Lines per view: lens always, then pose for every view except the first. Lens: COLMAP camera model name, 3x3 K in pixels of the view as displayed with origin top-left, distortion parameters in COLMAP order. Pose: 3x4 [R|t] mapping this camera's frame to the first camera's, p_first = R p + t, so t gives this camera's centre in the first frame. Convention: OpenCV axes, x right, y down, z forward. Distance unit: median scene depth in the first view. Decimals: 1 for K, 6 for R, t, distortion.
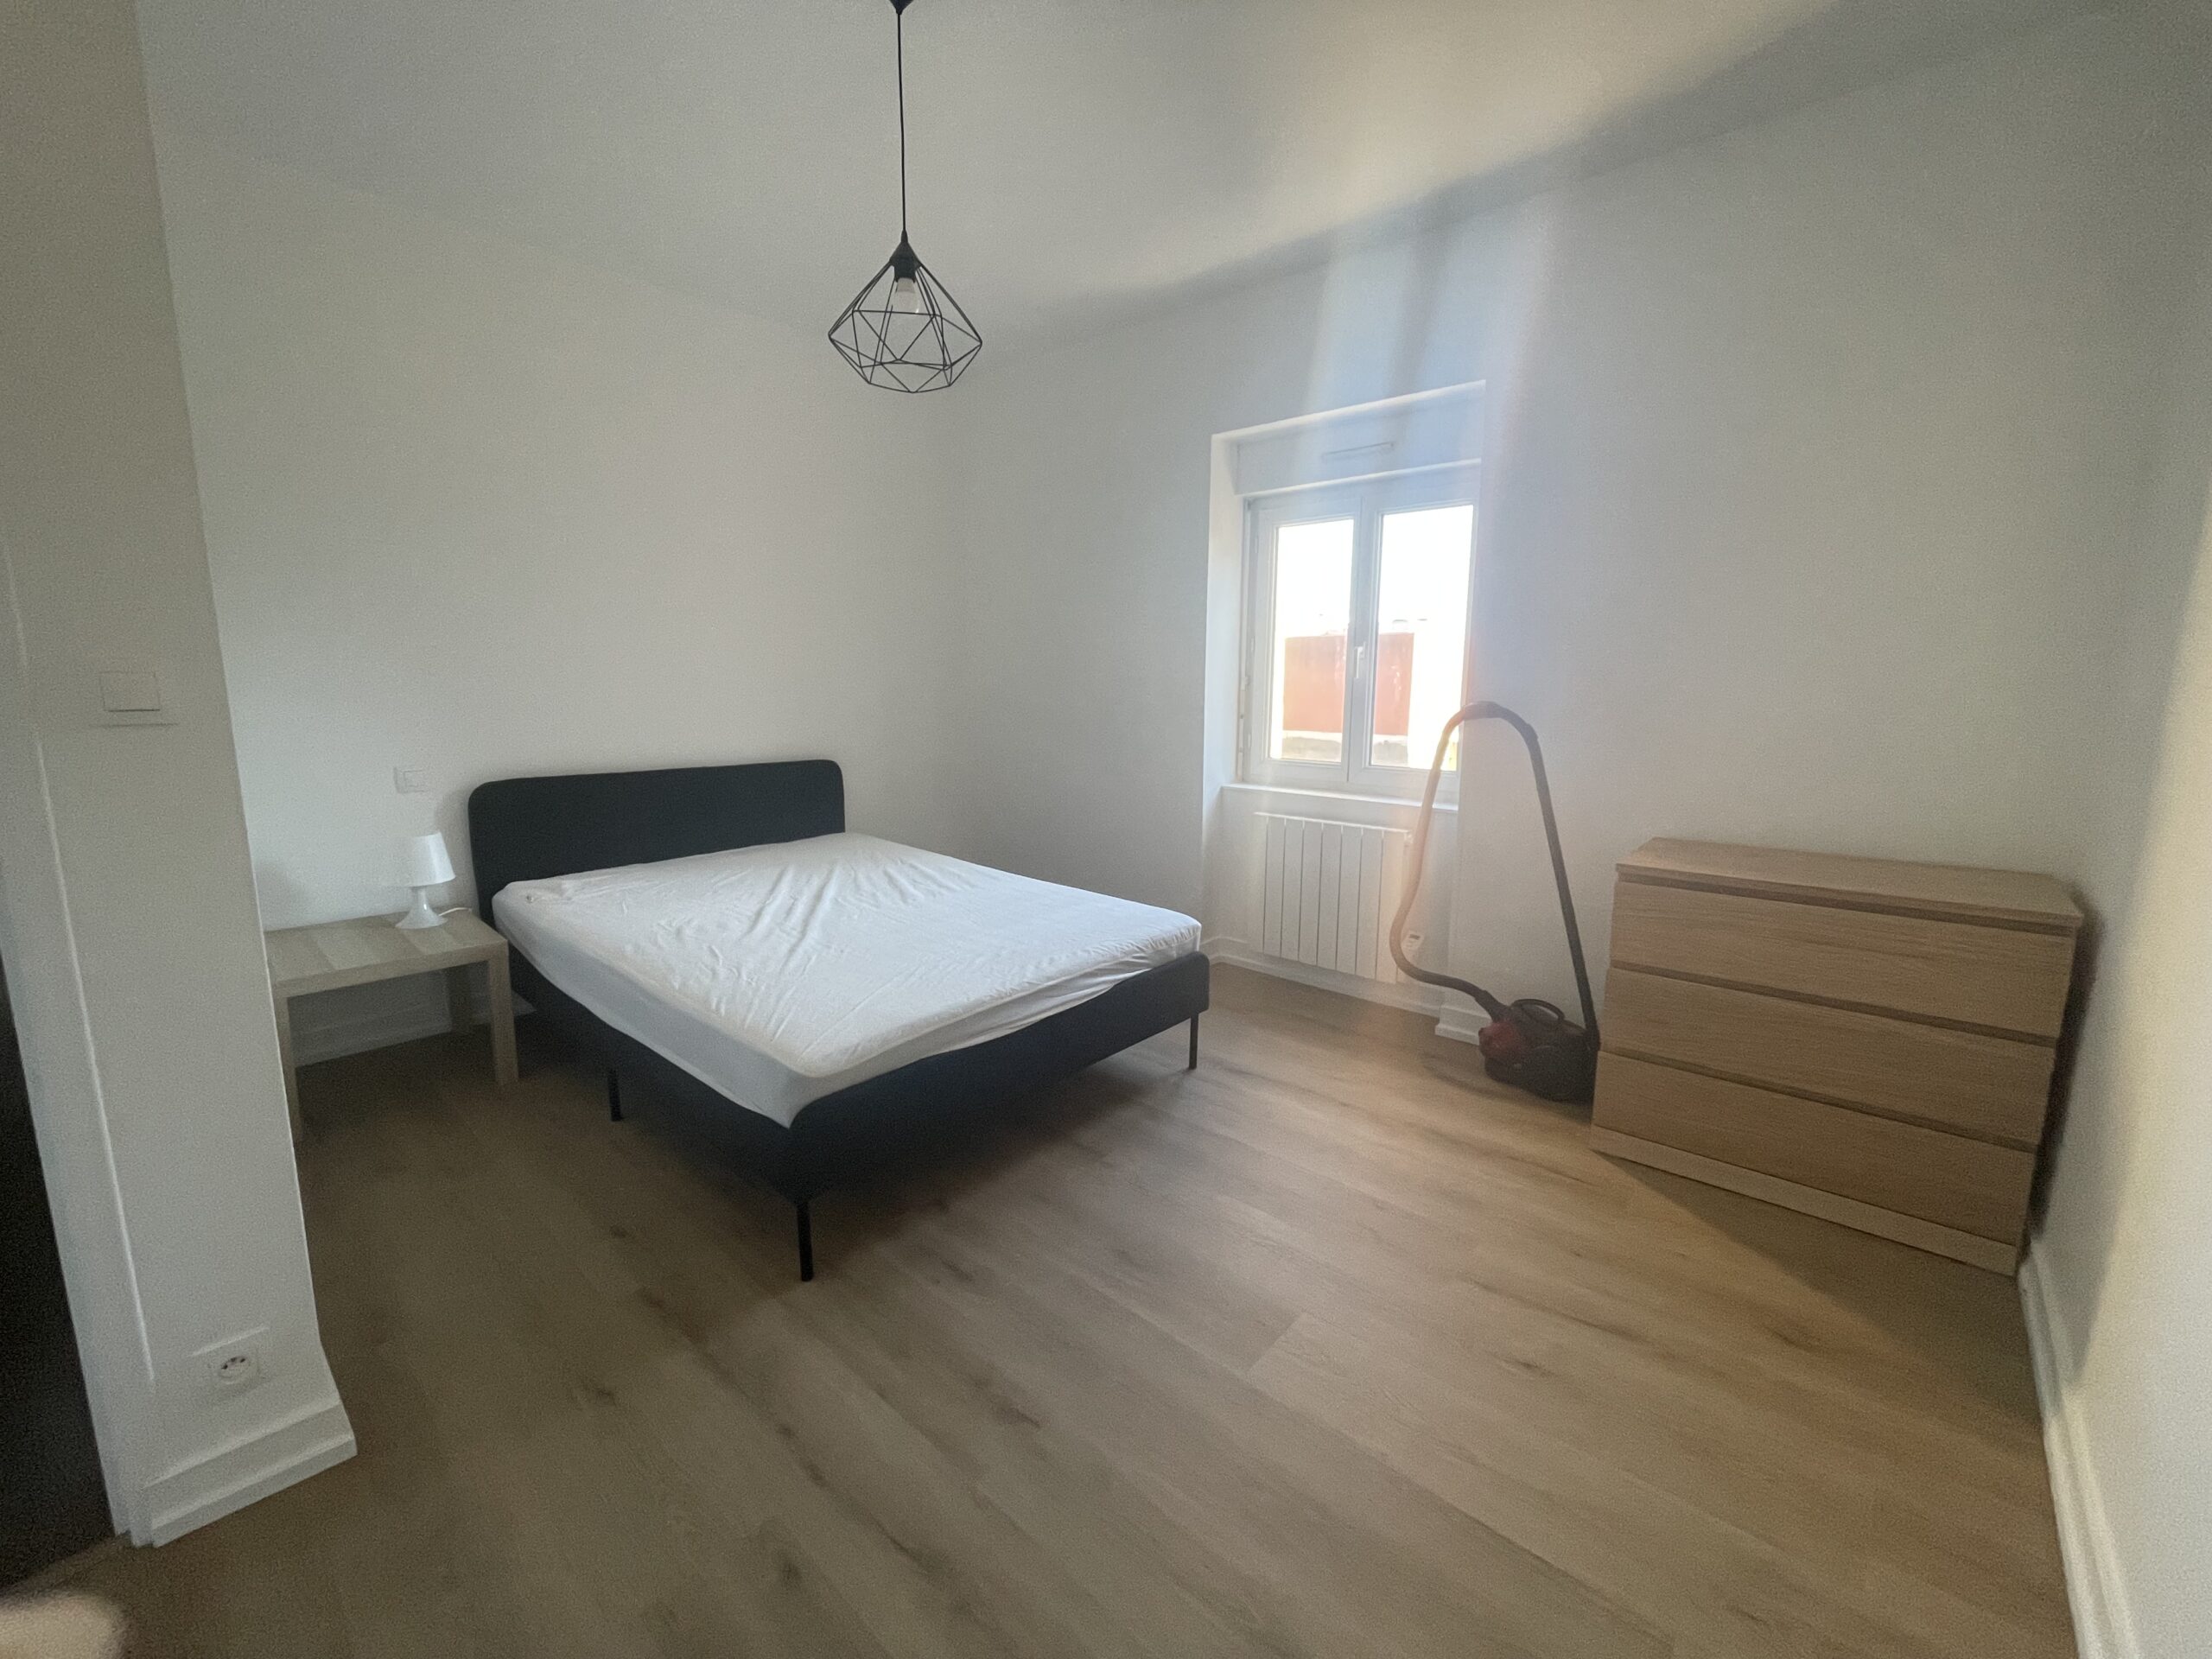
lens RADIAL K [[897.5, 0, 1097.6], [0, 897.5, 827.6], [0, 0, 1]] dist [-0.002876, 0.002027]
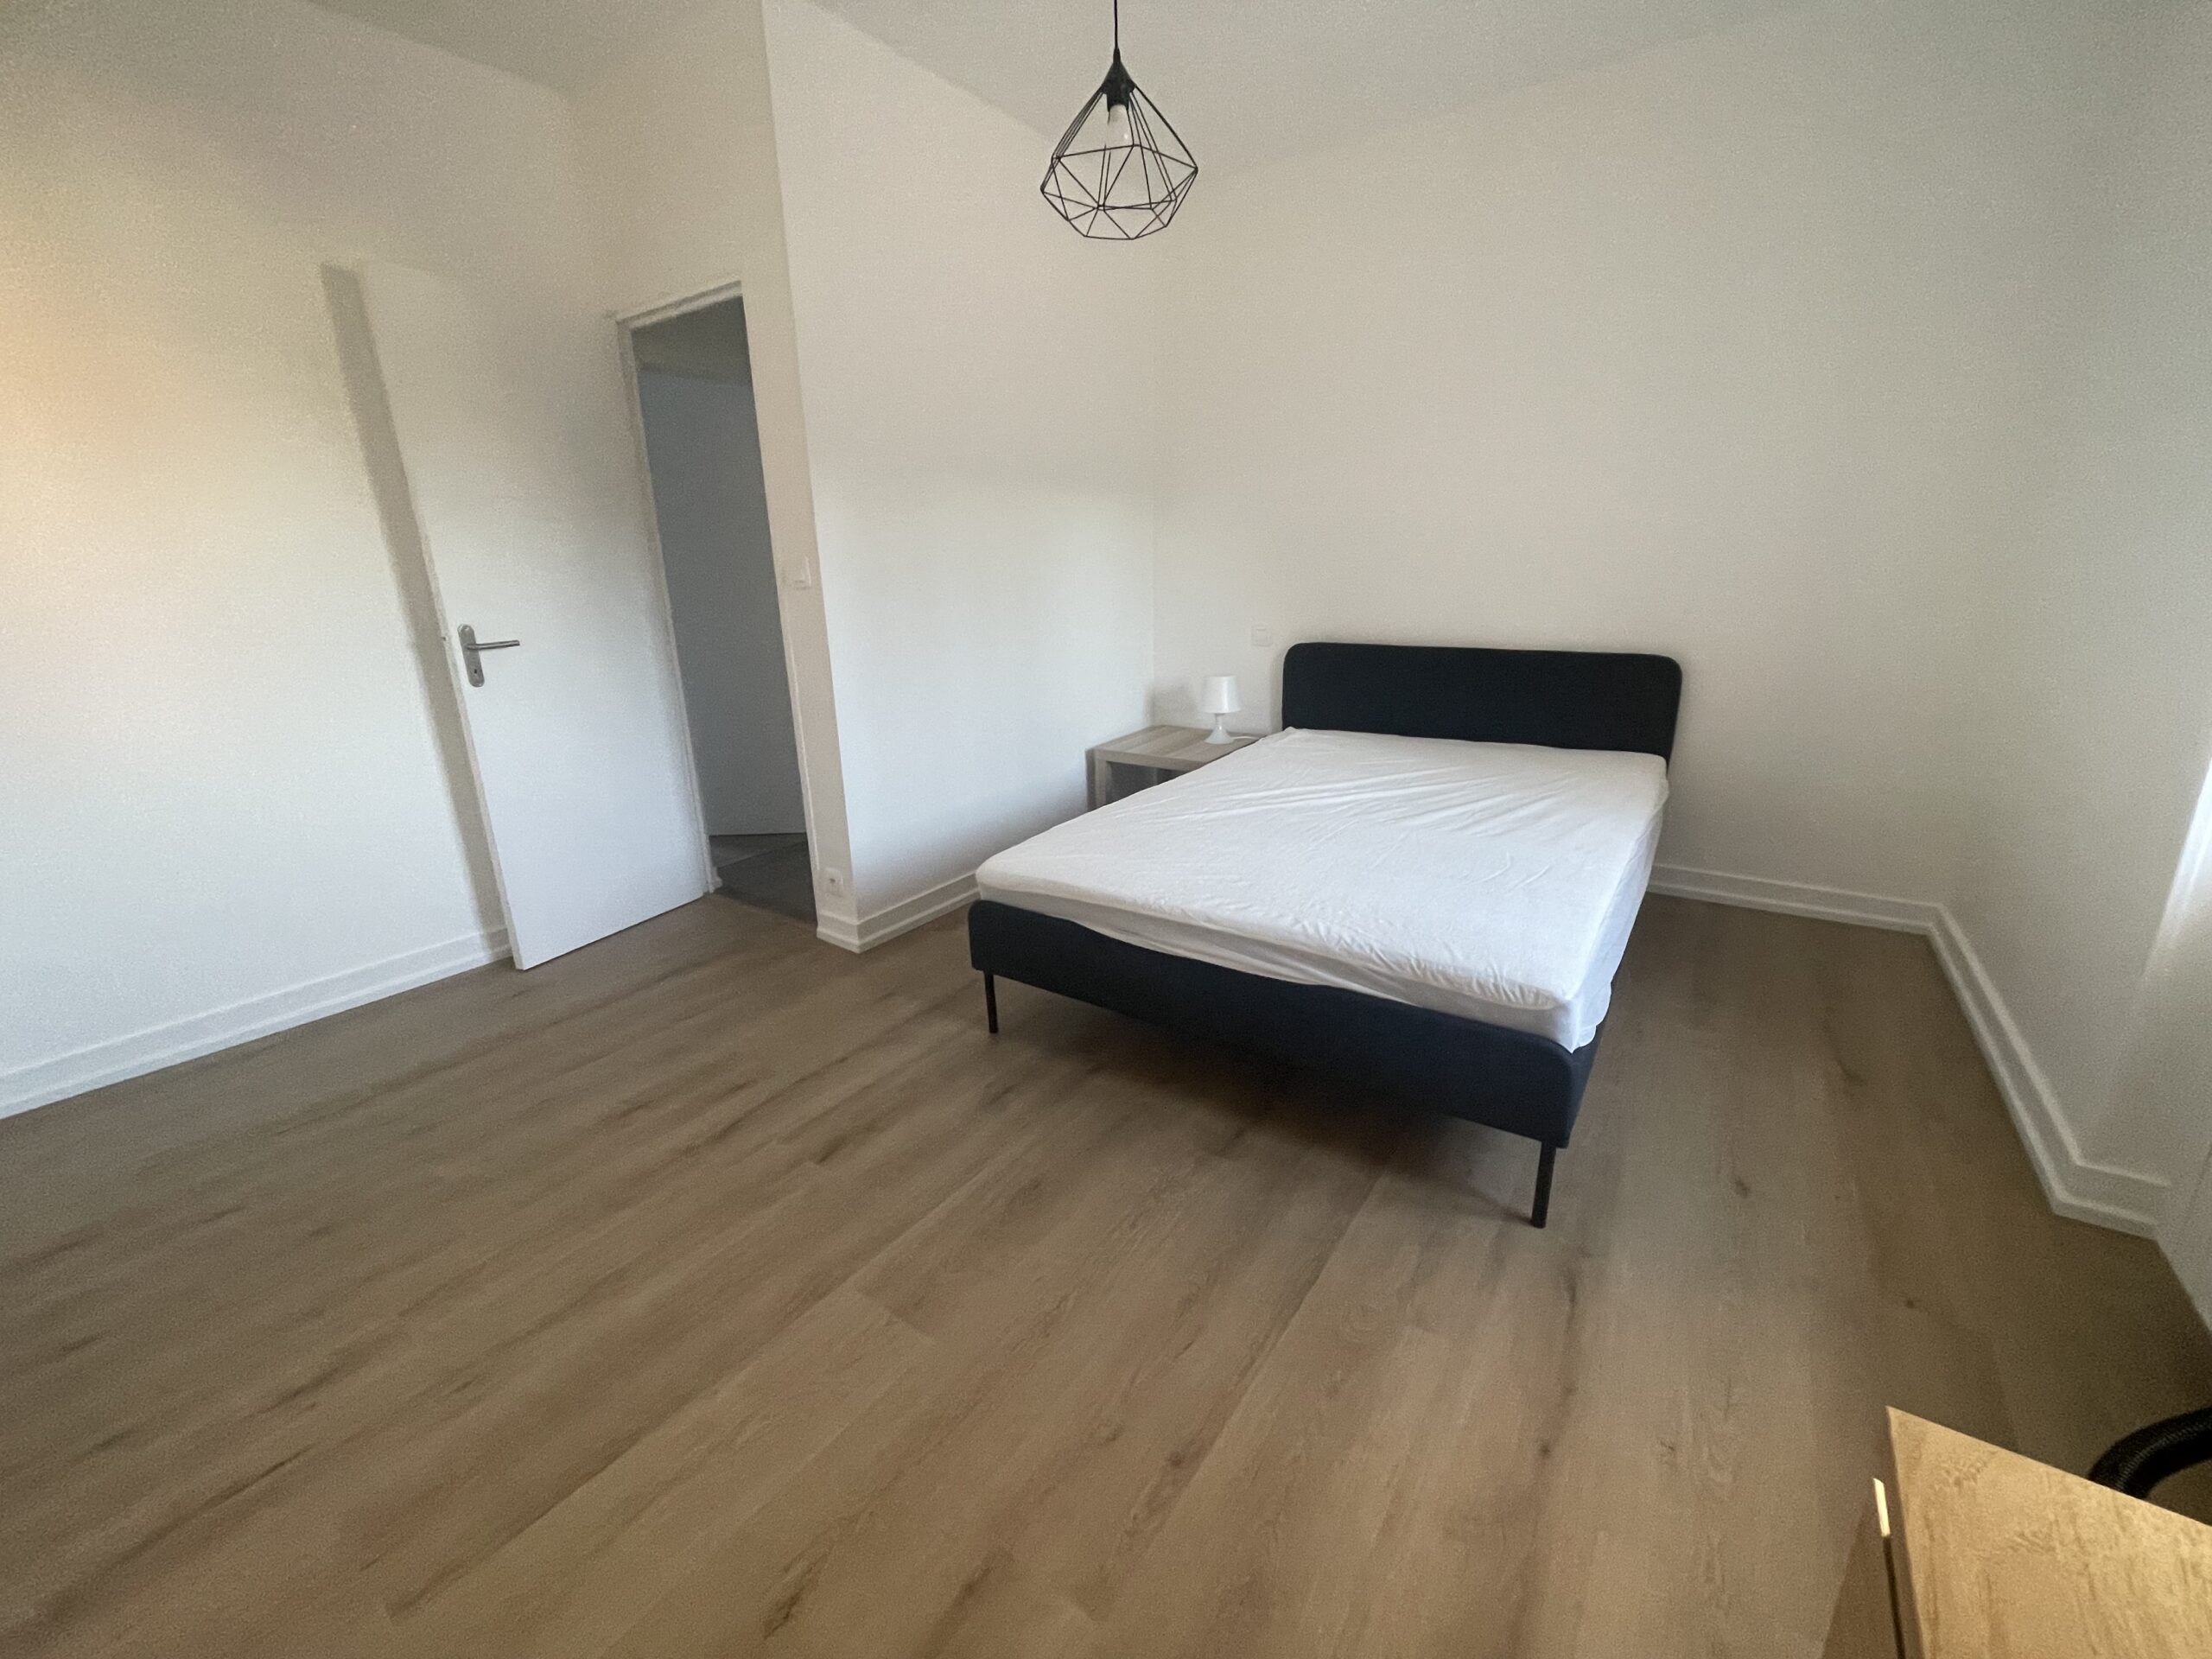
lens RADIAL K [[897.5, 0, 1097.4], [0, 897.5, 827.6], [0, 0, 1]] dist [-0.002876, 0.002027]
pose [[0.104775, 0.269276, -0.957347, 0.705926], [-0.136348, 0.957444, 0.254381, -0.110578], [0.985105, 0.103880, 0.137031, 0.768030]]
